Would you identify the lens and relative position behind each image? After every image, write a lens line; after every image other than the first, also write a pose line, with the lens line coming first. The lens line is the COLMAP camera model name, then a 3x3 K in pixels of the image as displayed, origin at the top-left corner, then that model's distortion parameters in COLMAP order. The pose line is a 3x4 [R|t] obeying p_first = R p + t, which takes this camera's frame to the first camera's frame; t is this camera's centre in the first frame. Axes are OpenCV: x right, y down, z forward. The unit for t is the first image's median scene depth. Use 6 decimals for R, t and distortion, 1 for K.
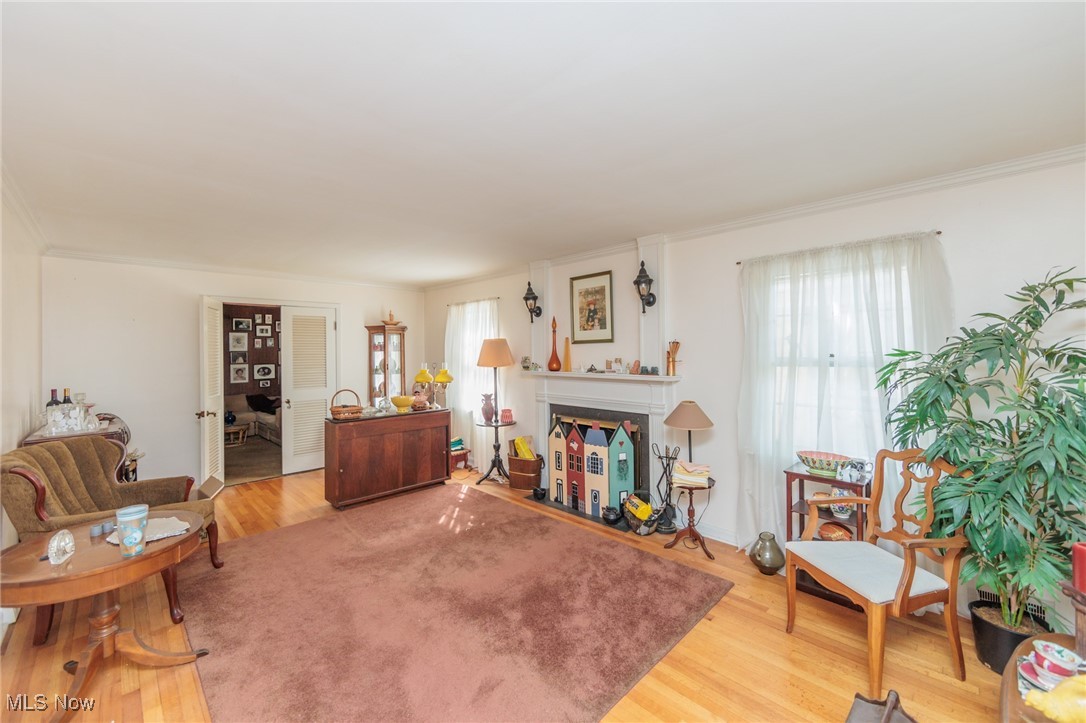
lens RADIAL K [[426.8, 0, 543.0], [0, 426.8, 361.5], [0, 0, 1]] dist [0.000424, -0.000012]
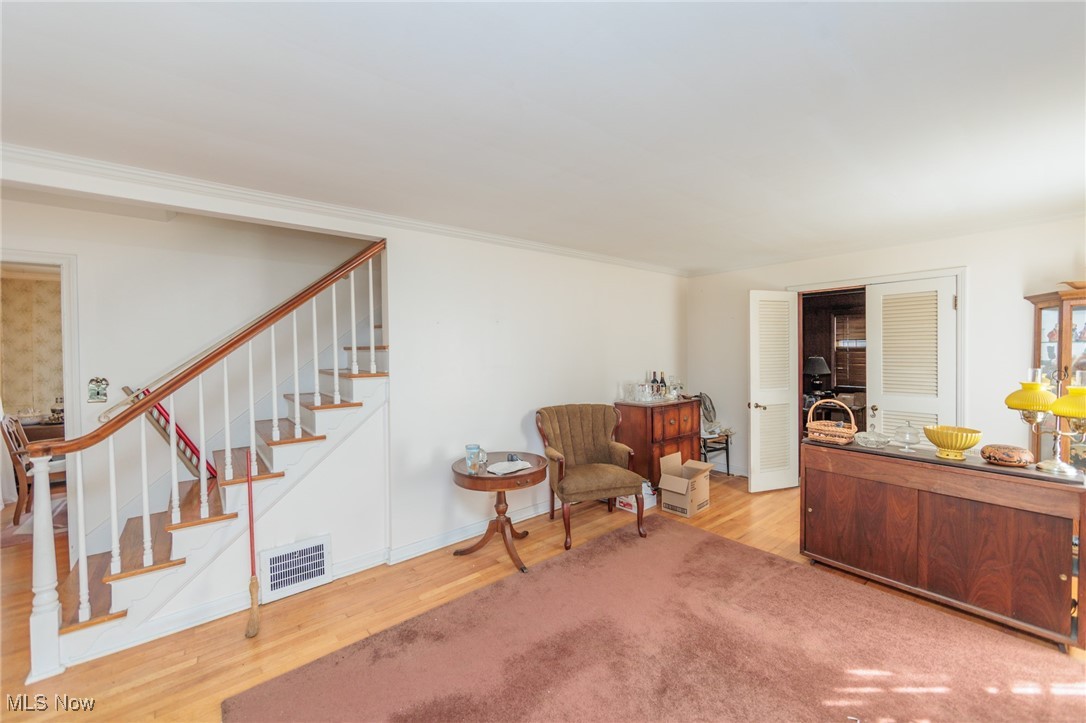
lens RADIAL K [[426.8, 0, 543.0], [0, 426.8, 361.5], [0, 0, 1]] dist [0.000424, -0.000012]
pose [[-0.080794, 0.038640, -0.995982, 0.266103], [-0.010848, 0.999155, 0.039643, -0.019109], [0.996672, 0.014007, -0.080306, 0.580092]]
